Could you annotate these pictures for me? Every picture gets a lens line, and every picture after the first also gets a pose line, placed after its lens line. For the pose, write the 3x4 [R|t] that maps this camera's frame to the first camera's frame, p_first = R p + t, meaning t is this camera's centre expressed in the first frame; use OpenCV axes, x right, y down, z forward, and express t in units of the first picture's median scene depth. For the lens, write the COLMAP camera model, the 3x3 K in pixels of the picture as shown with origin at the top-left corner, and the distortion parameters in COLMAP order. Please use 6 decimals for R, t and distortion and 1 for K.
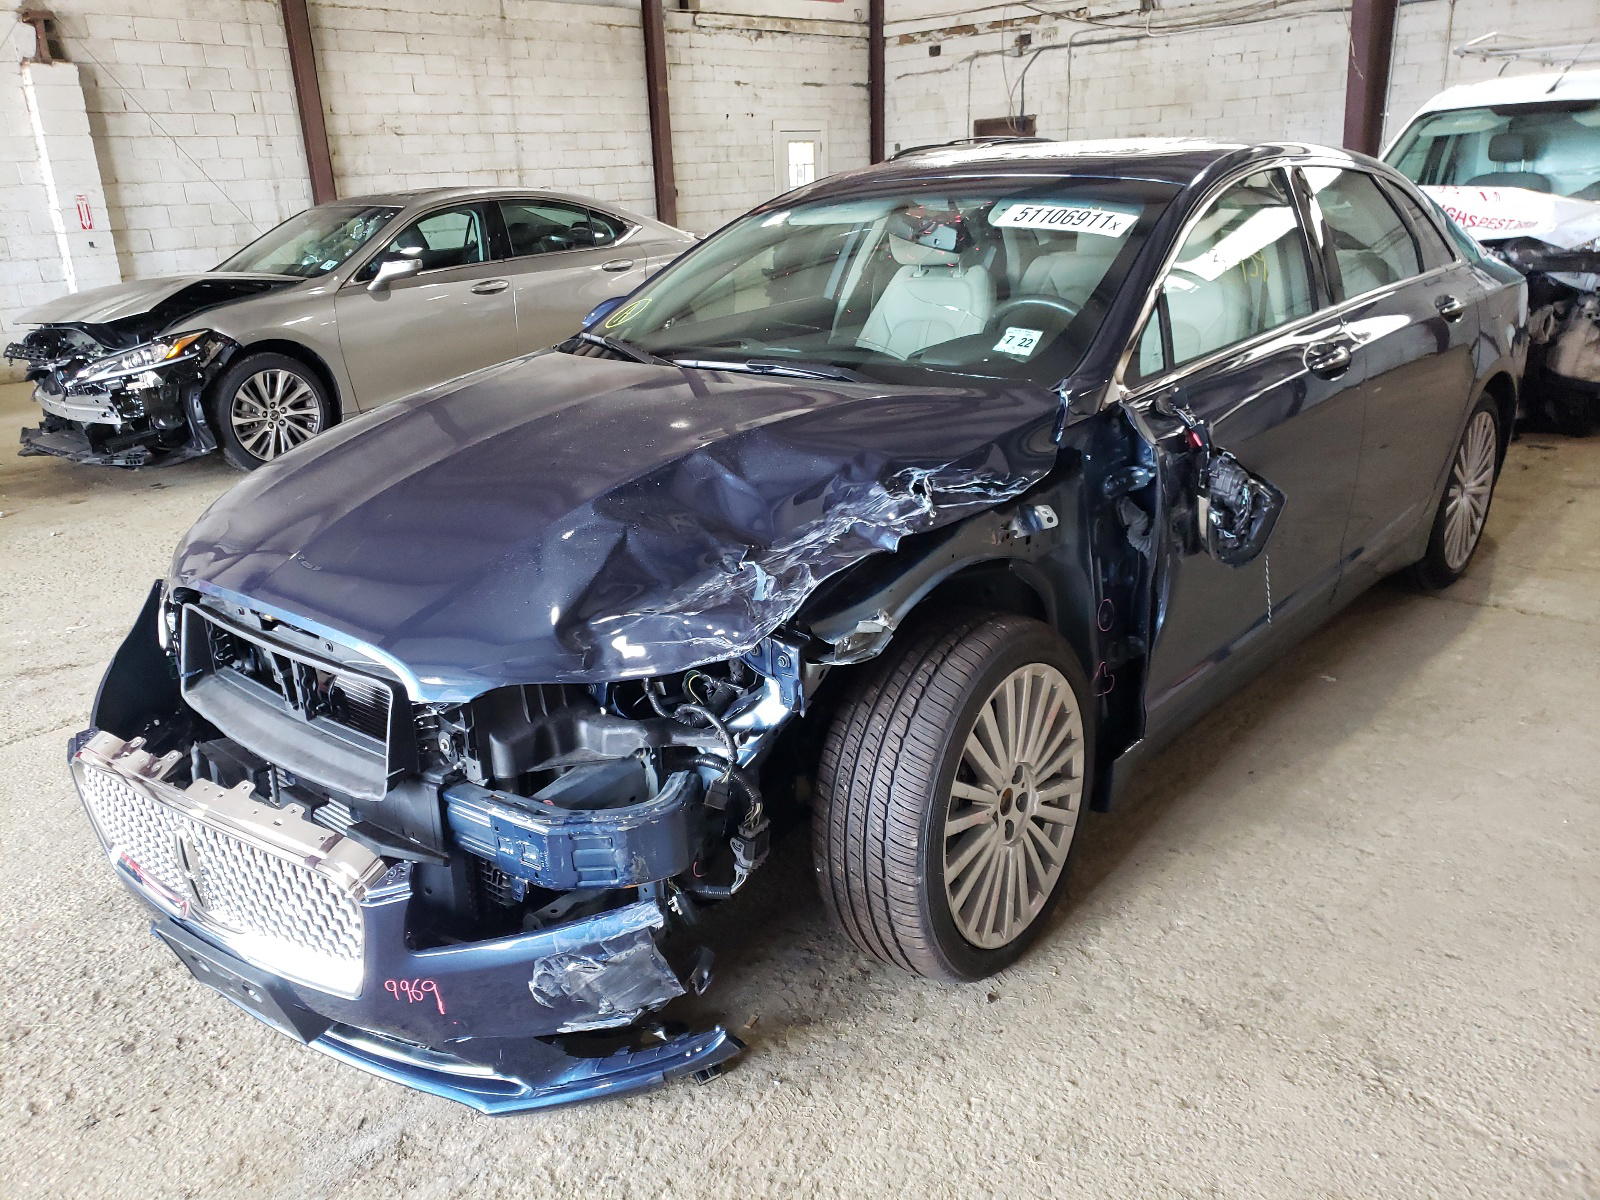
lens RADIAL K [[1211.3, 0, 799.6], [0, 1211.3, 666.4], [0, 0, 1]] dist [0.029145, 0.010732]
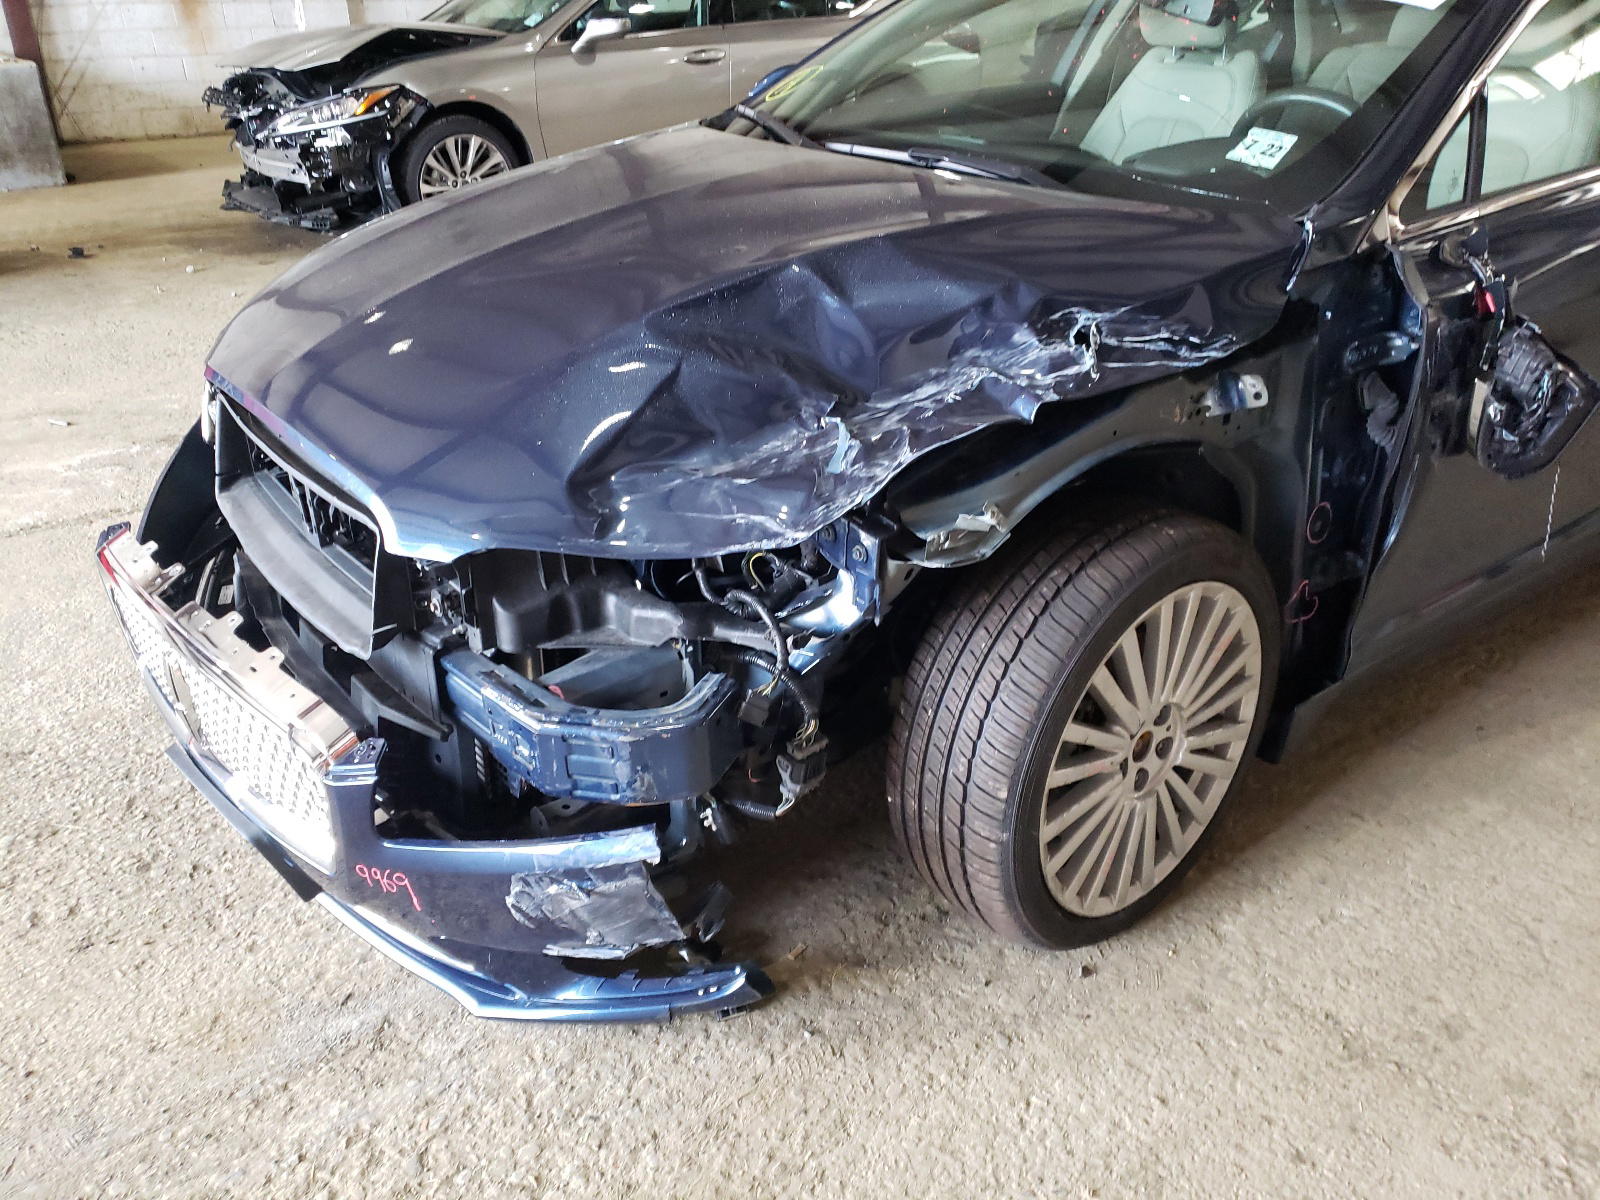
lens RADIAL K [[1211.3, 0, 799.6], [0, 1211.3, 666.4], [0, 0, 1]] dist [0.029145, 0.010732]
pose [[0.977951, 0.137043, -0.157582, 0.073444], [-0.112479, 0.981418, 0.155458, -0.043712], [0.175958, -0.134306, 0.975193, 0.191963]]
